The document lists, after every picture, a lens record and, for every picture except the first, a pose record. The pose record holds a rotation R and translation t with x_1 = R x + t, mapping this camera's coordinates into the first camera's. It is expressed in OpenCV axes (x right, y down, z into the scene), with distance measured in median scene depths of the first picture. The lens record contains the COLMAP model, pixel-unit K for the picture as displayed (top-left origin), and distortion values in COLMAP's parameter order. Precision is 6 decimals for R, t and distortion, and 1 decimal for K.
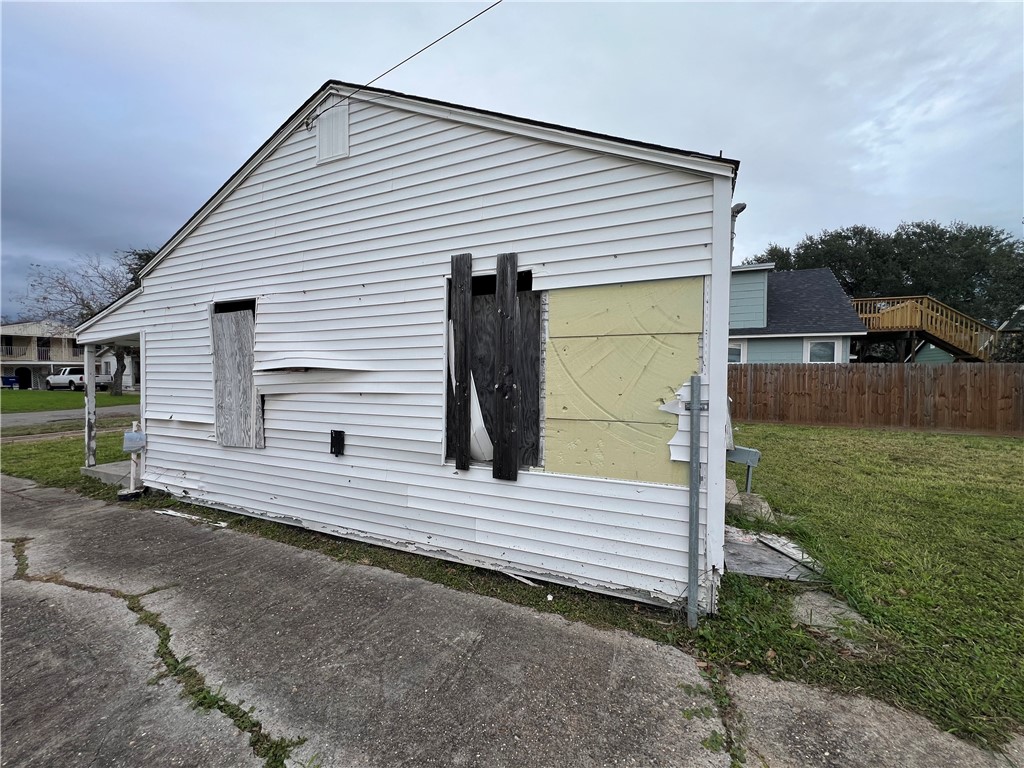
lens RADIAL K [[407.0, 0, 512.0], [0, 407.0, 384.0], [0, 0, 1]] dist [-0.001075, 0.000303]
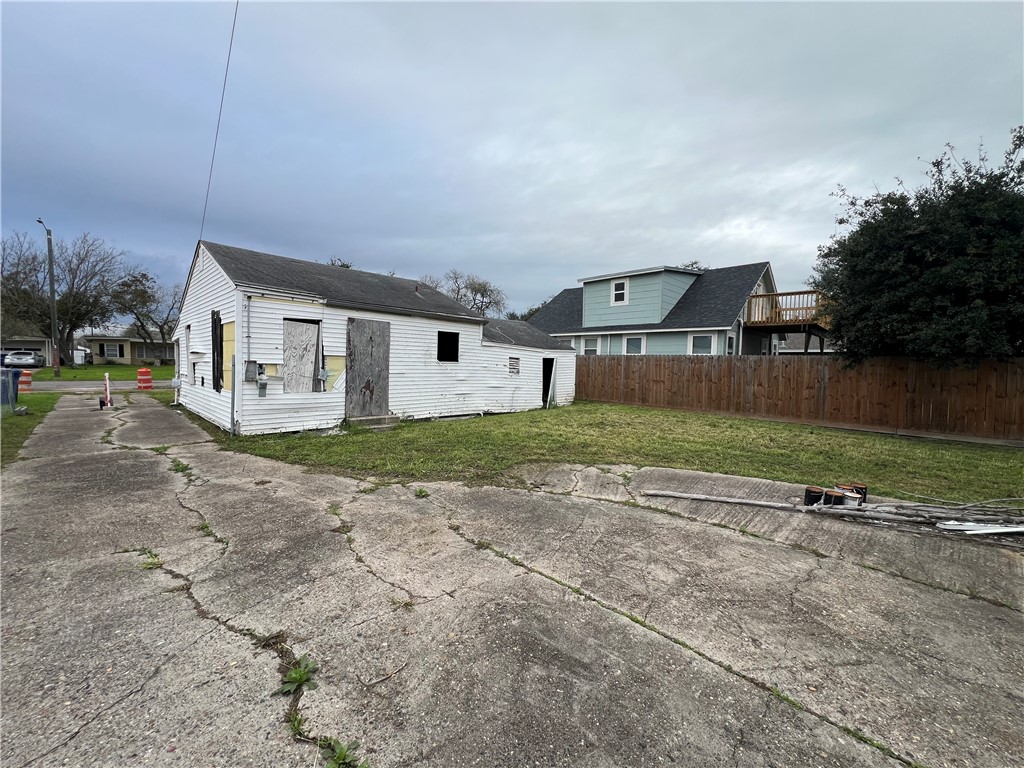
lens RADIAL K [[407.0, 0, 512.0], [0, 407.0, 384.0], [0, 0, 1]] dist [-0.001075, 0.000303]
pose [[0.940211, 0.033781, -0.338913, 1.886574], [-0.027083, 0.999334, 0.024474, 0.039903], [0.339513, -0.013832, 0.940499, -0.614109]]
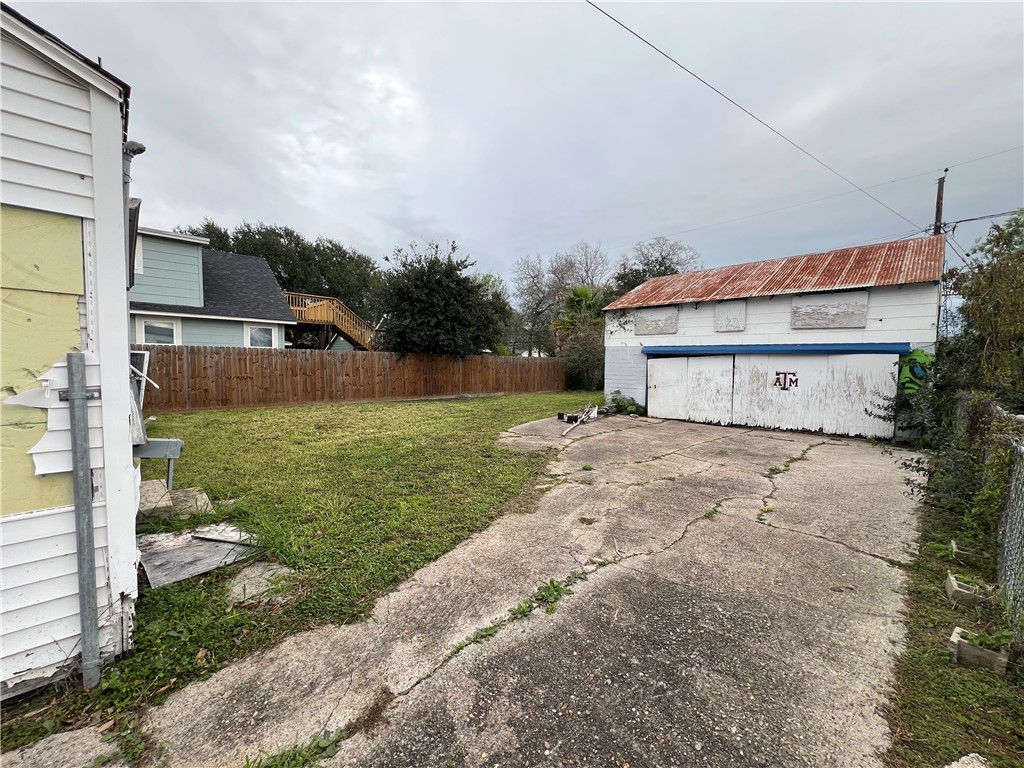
lens RADIAL K [[407.0, 0, 512.0], [0, 407.0, 384.0], [0, 0, 1]] dist [-0.001075, 0.000303]
pose [[0.372778, -0.047955, 0.926681, 0.047895], [0.015151, 0.998845, 0.045595, 0.010599], [-0.927797, -0.002957, 0.373074, -0.002812]]
